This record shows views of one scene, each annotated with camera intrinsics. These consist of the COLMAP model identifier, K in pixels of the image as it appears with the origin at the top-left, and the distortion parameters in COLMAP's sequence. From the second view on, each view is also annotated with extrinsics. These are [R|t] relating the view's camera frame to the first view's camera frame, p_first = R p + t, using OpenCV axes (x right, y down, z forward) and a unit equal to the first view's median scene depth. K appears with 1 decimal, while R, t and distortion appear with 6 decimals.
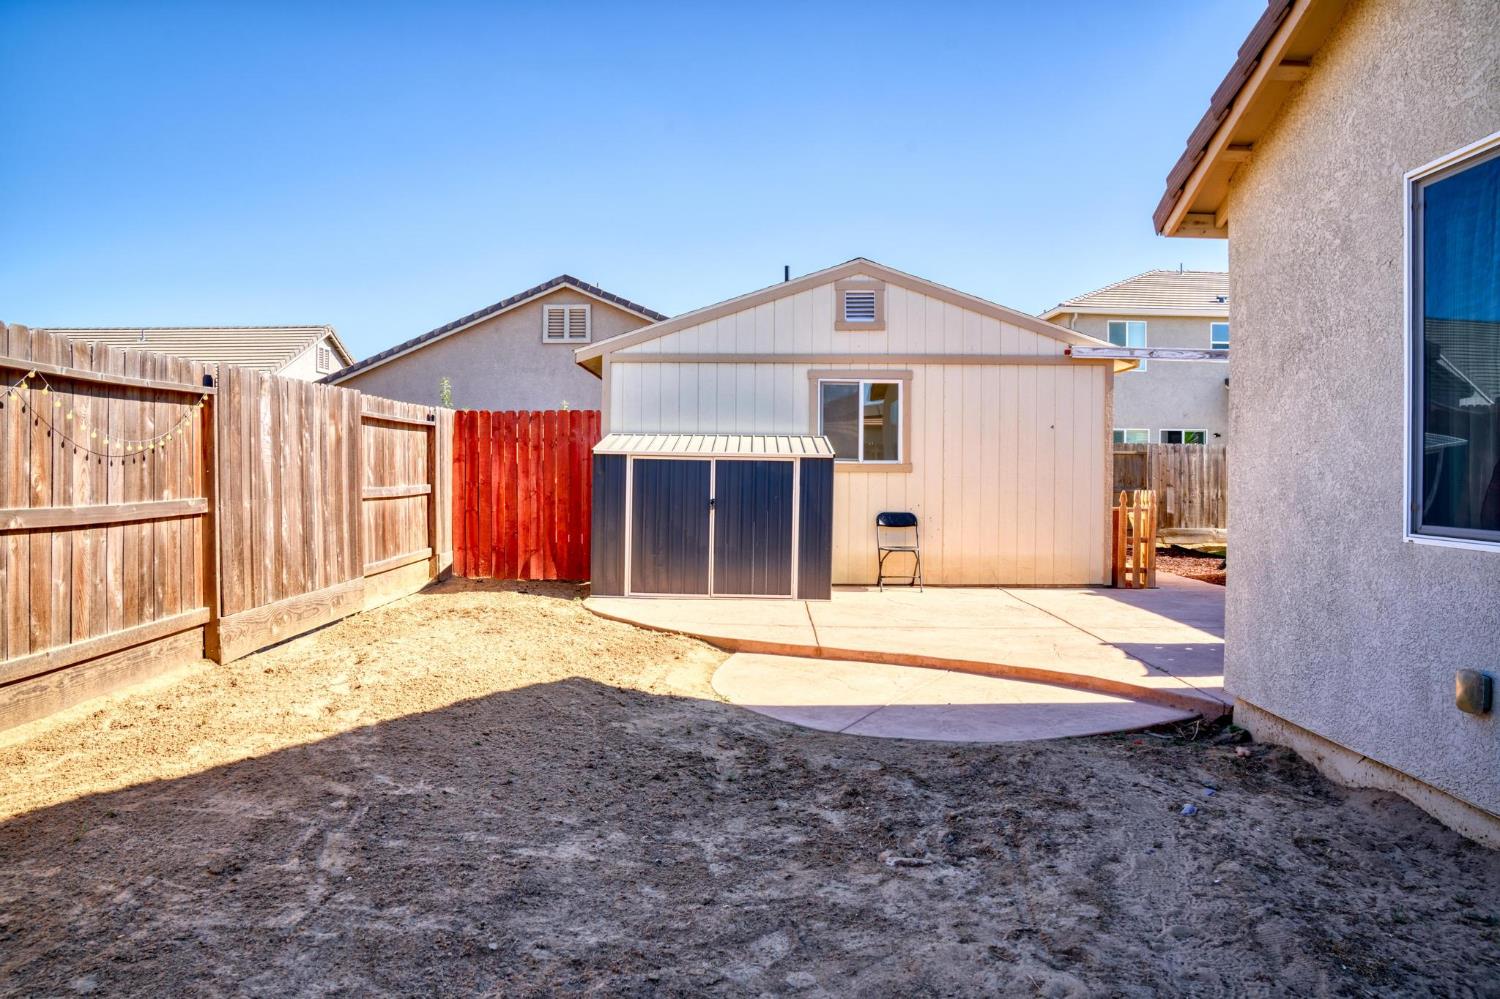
lens RADIAL K [[1013.9, 0, 750.0], [0, 1013.9, 499.5], [0, 0, 1]] dist [-0.003120, -0.000531]
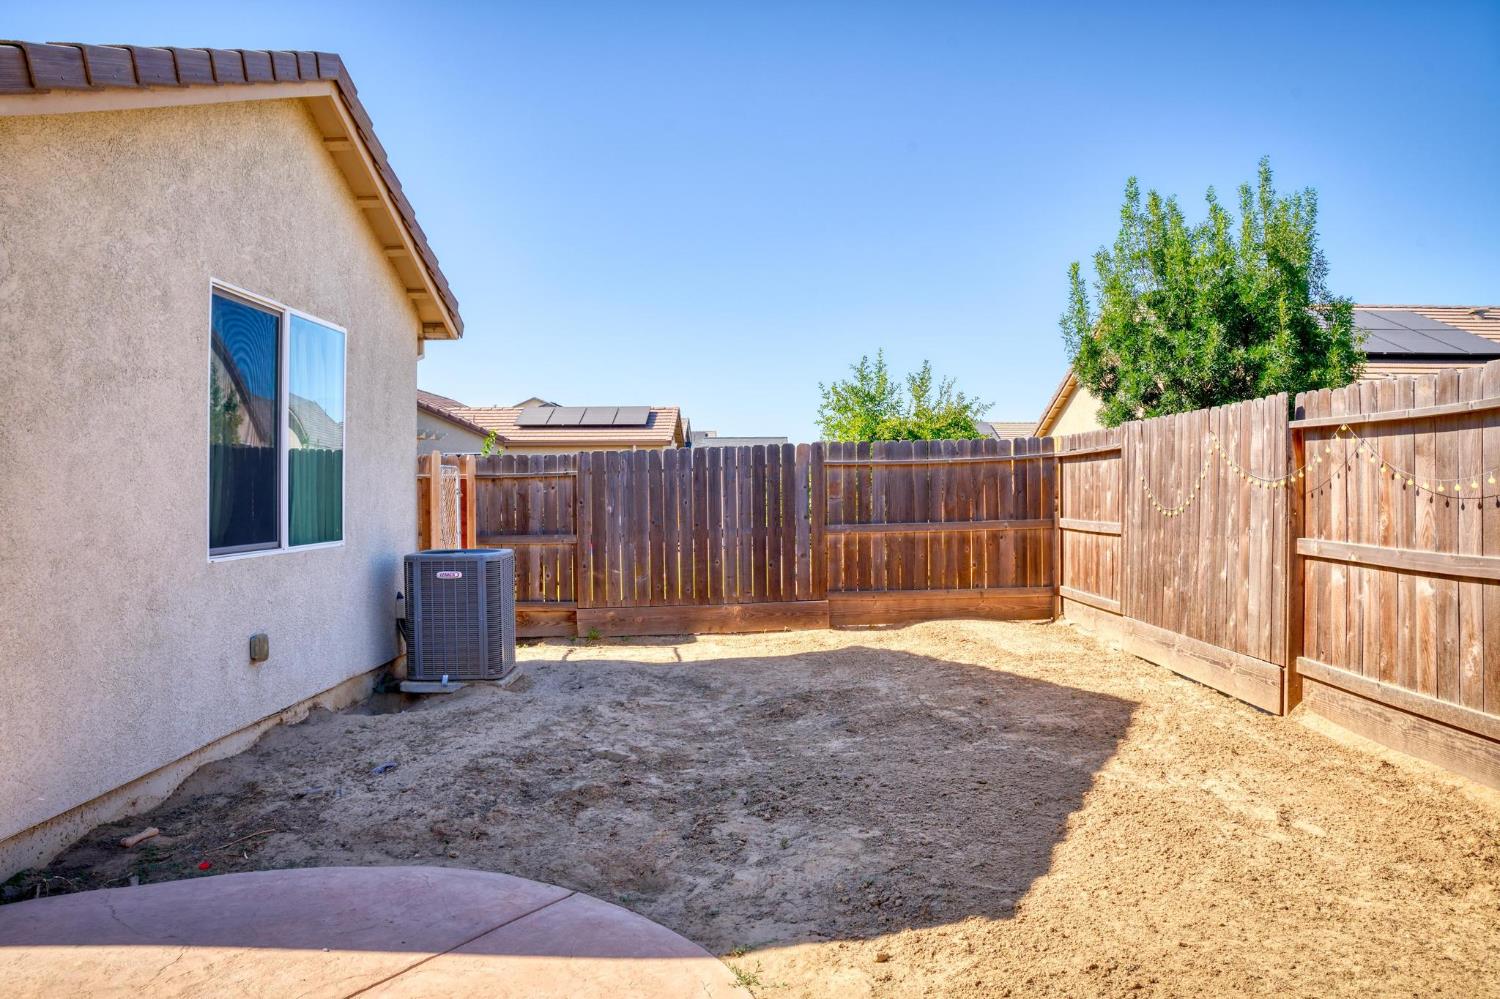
lens RADIAL K [[1020.4, 0, 750.0], [0, 1020.4, 499.5], [0, 0, 1]] dist [-0.133991, 0.072387]
pose [[-0.999961, -0.002443, 0.008485, -0.041120], [-0.002123, 0.999292, 0.037571, -0.074704], [-0.008571, 0.037551, -0.999258, 1.911929]]
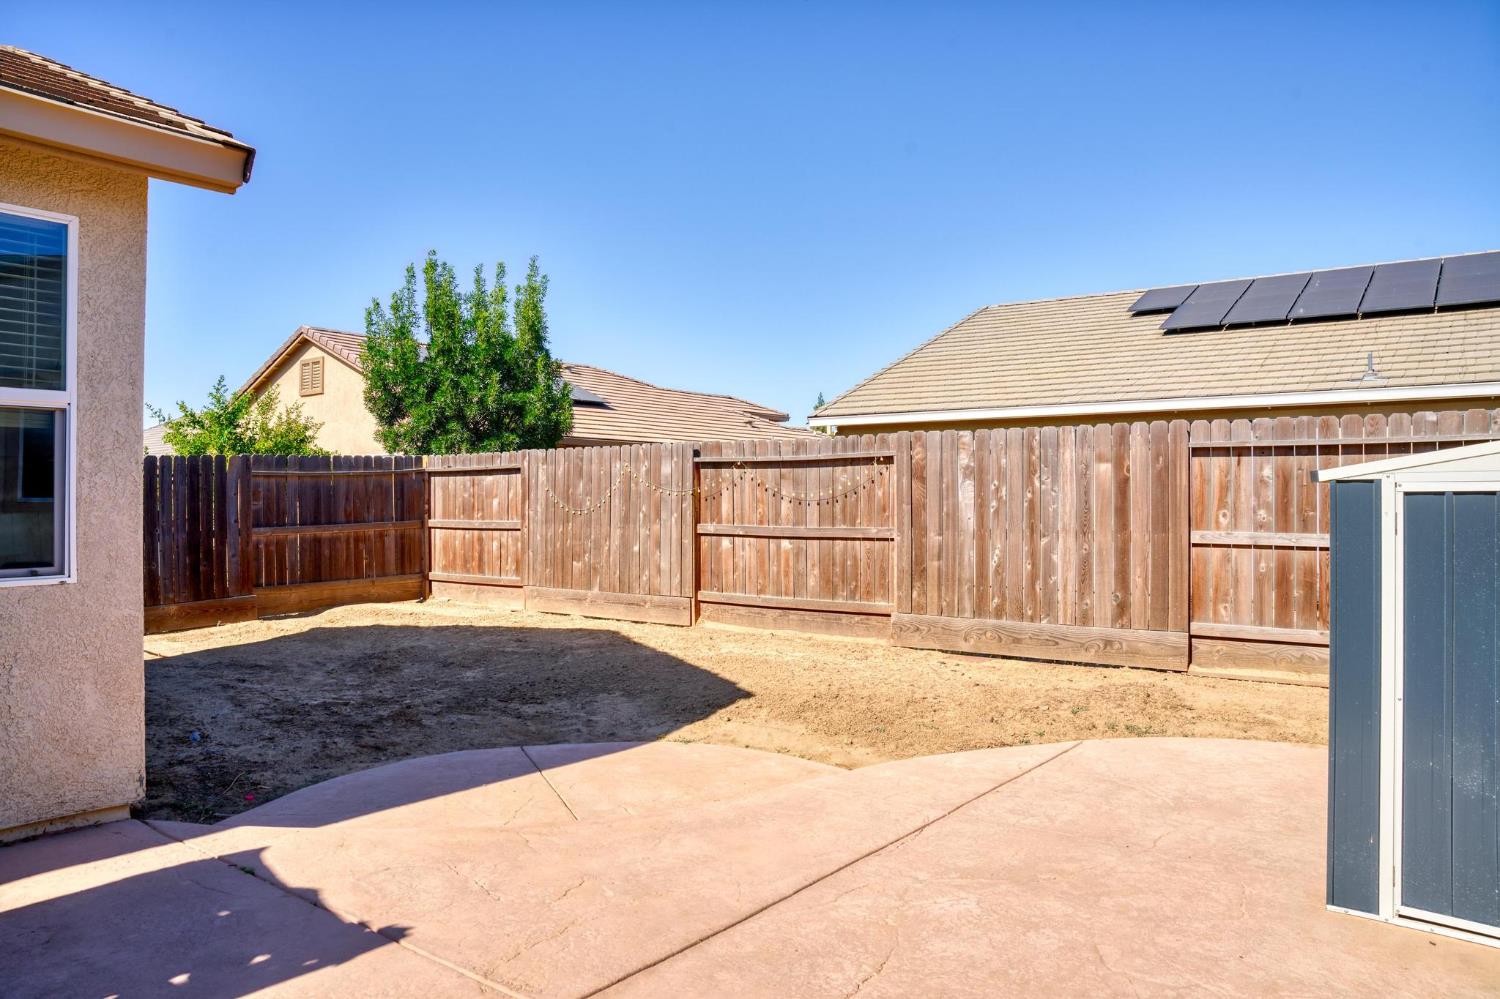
lens RADIAL K [[1020.4, 0, 750.0], [0, 1020.4, 499.5], [0, 0, 1]] dist [-0.133991, 0.072387]
pose [[-0.610235, -0.004465, -0.792208, 0.909450], [-0.024410, 0.999615, 0.013169, -0.068909], [0.791844, 0.027374, -0.610109, 2.125046]]
